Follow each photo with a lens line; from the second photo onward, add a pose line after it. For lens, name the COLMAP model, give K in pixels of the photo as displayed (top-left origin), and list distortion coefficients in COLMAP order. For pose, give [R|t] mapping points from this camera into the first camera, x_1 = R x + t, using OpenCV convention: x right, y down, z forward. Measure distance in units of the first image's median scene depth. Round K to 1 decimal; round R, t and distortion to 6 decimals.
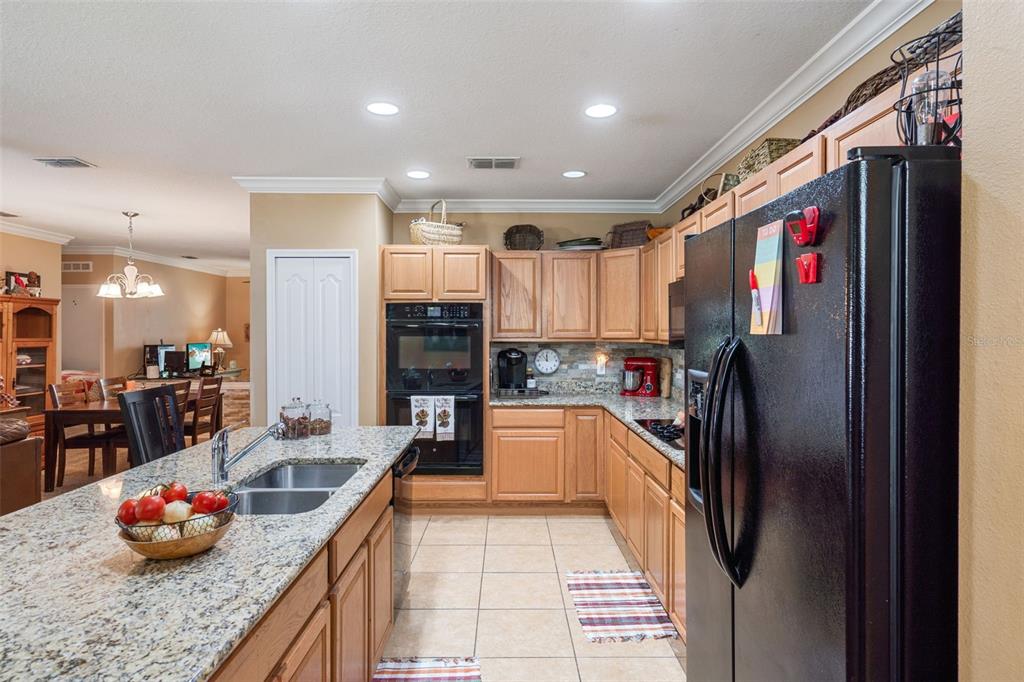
lens RADIAL K [[565.0, 0, 512.9], [0, 565.0, 334.0], [0, 0, 1]] dist [0.006333, 0.000685]
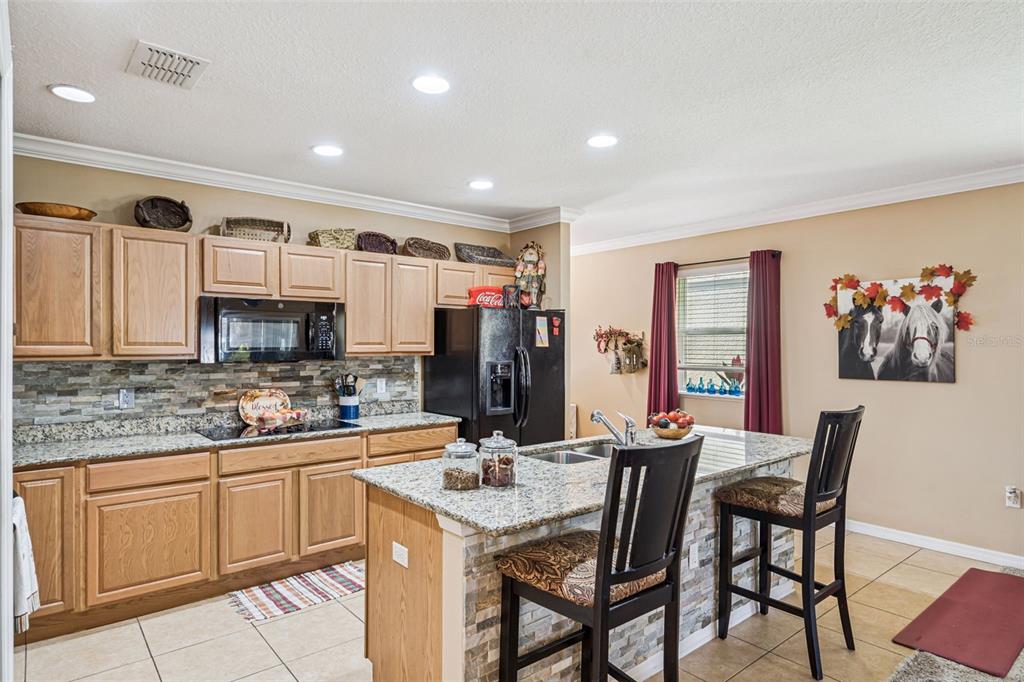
lens RADIAL K [[586.0, 0, 509.2], [0, 586.0, 346.0], [0, 0, 1]] dist [0.000623, 0.003181]
pose [[-0.629861, -0.000616, 0.776708, -0.656382], [-0.001017, 0.999999, -0.000032, -0.003949], [-0.776707, -0.000810, -0.629861, 0.966008]]
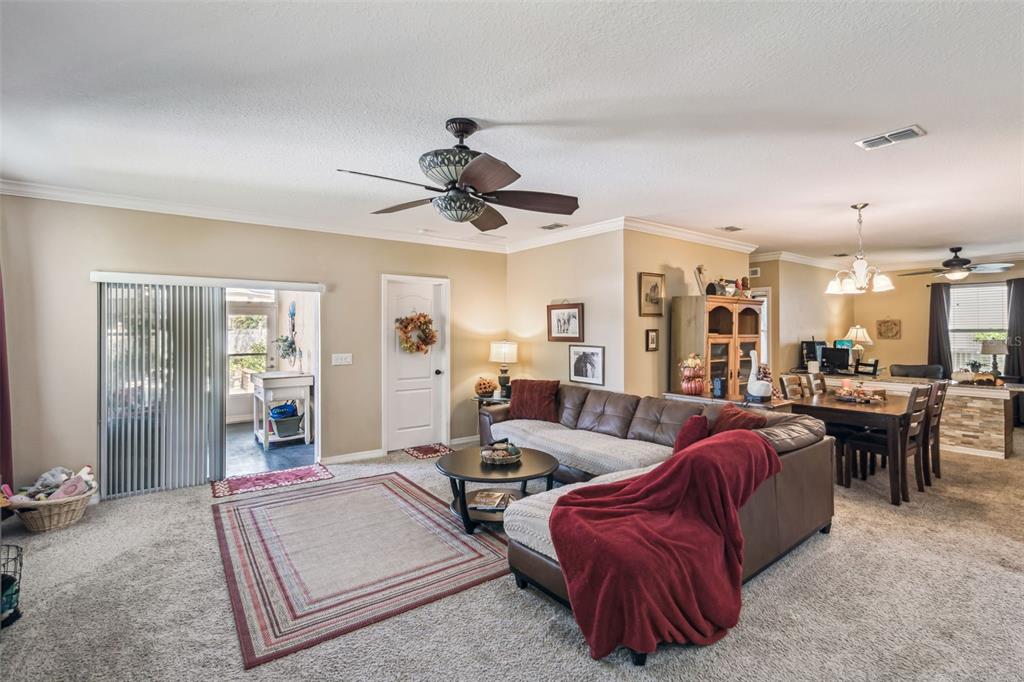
lens RADIAL K [[469.6, 0, 515.4], [0, 469.6, 327.3], [0, 0, 1]] dist [-0.002465, 0.000668]
pose [[0.588844, -0.005616, -0.808227, -0.471115], [-0.000059, 0.999976, -0.006992, -0.001278], [0.808247, 0.004165, 0.588829, 0.082112]]
